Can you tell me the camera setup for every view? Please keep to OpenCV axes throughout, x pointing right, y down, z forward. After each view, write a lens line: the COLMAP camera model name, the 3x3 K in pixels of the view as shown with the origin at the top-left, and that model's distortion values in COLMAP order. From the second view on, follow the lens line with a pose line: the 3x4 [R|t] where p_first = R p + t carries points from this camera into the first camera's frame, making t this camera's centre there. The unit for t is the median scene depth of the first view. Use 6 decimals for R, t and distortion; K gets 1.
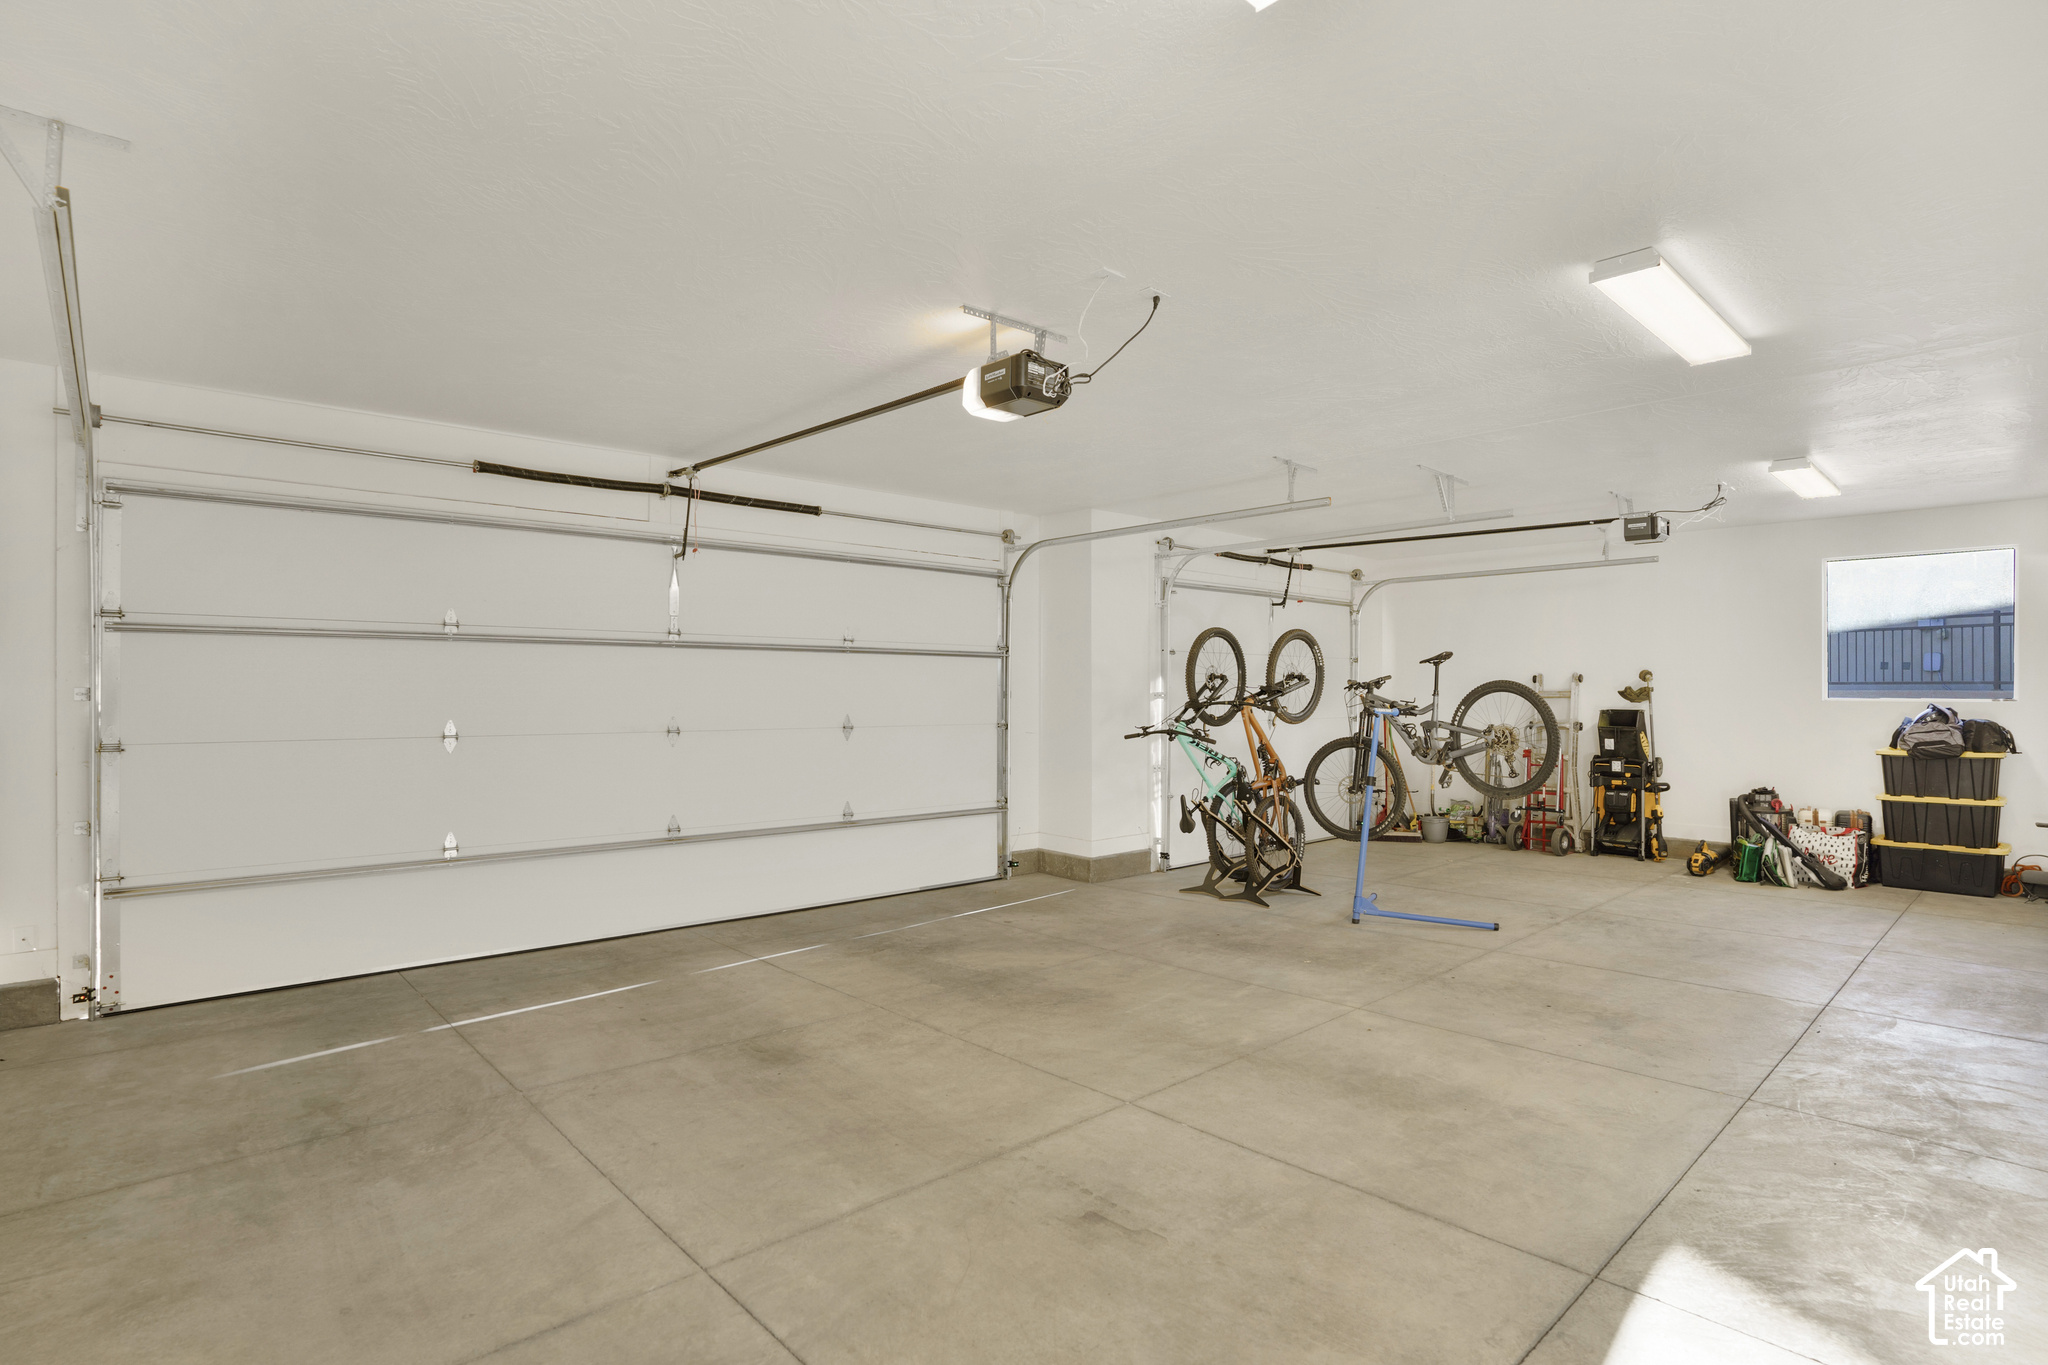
lens RADIAL K [[1055.2, 0, 1024.0], [0, 1055.2, 682.5], [0, 0, 1]] dist [0.001544, 0.000603]
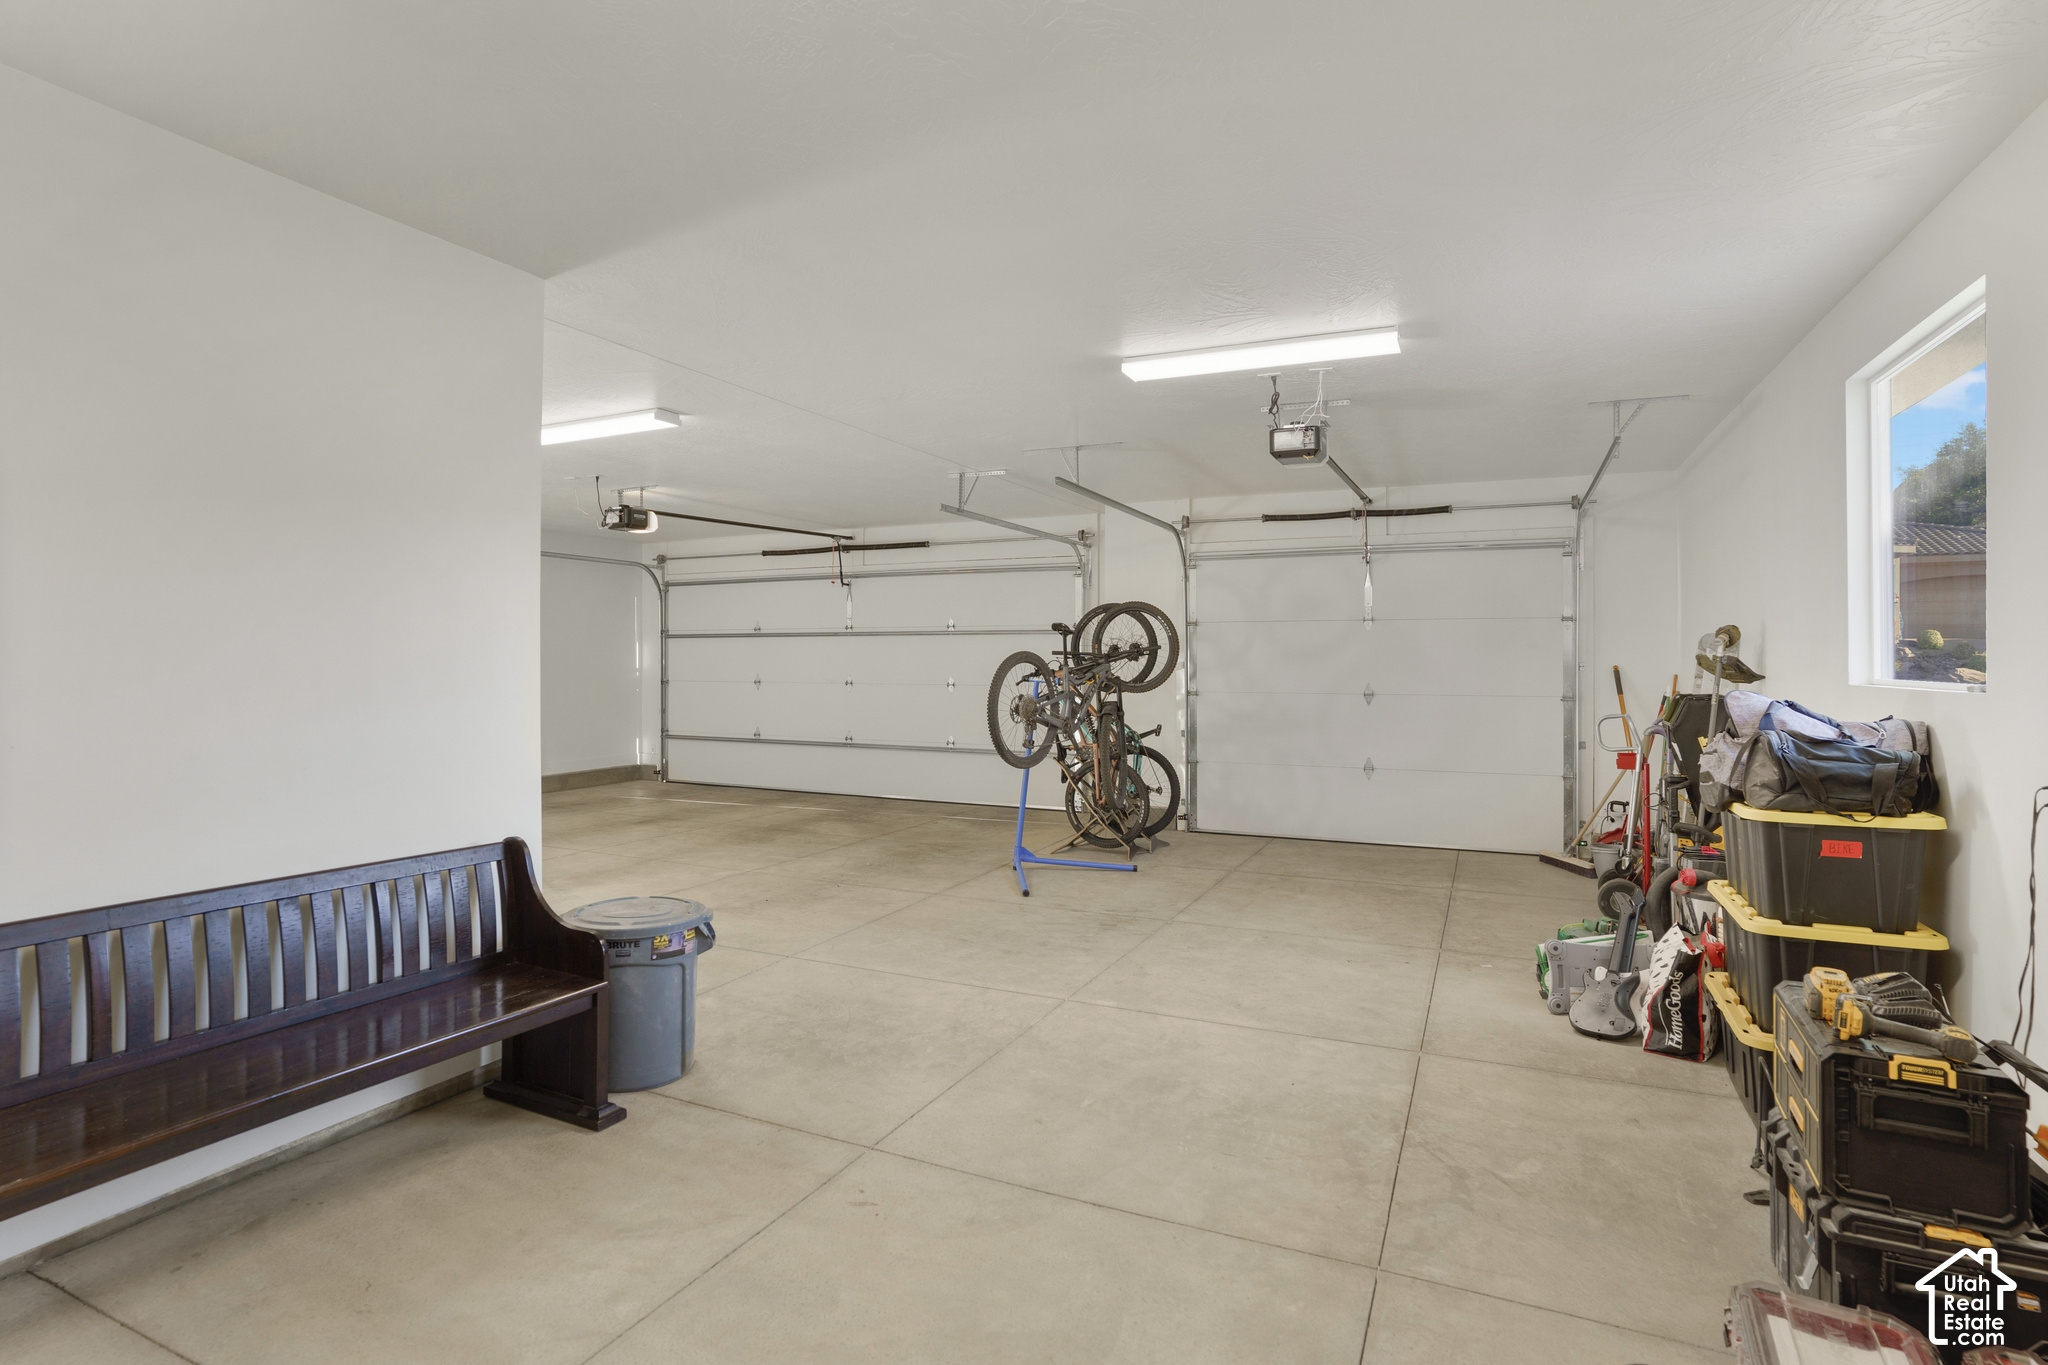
lens RADIAL K [[1055.2, 0, 1024.0], [0, 1055.2, 682.5], [0, 0, 1]] dist [0.001544, 0.000603]
pose [[0.354051, 0.023312, -0.934935, 1.187210], [0.011196, 0.999512, 0.029163, -0.003575], [0.935159, -0.020793, 0.353617, 0.535062]]
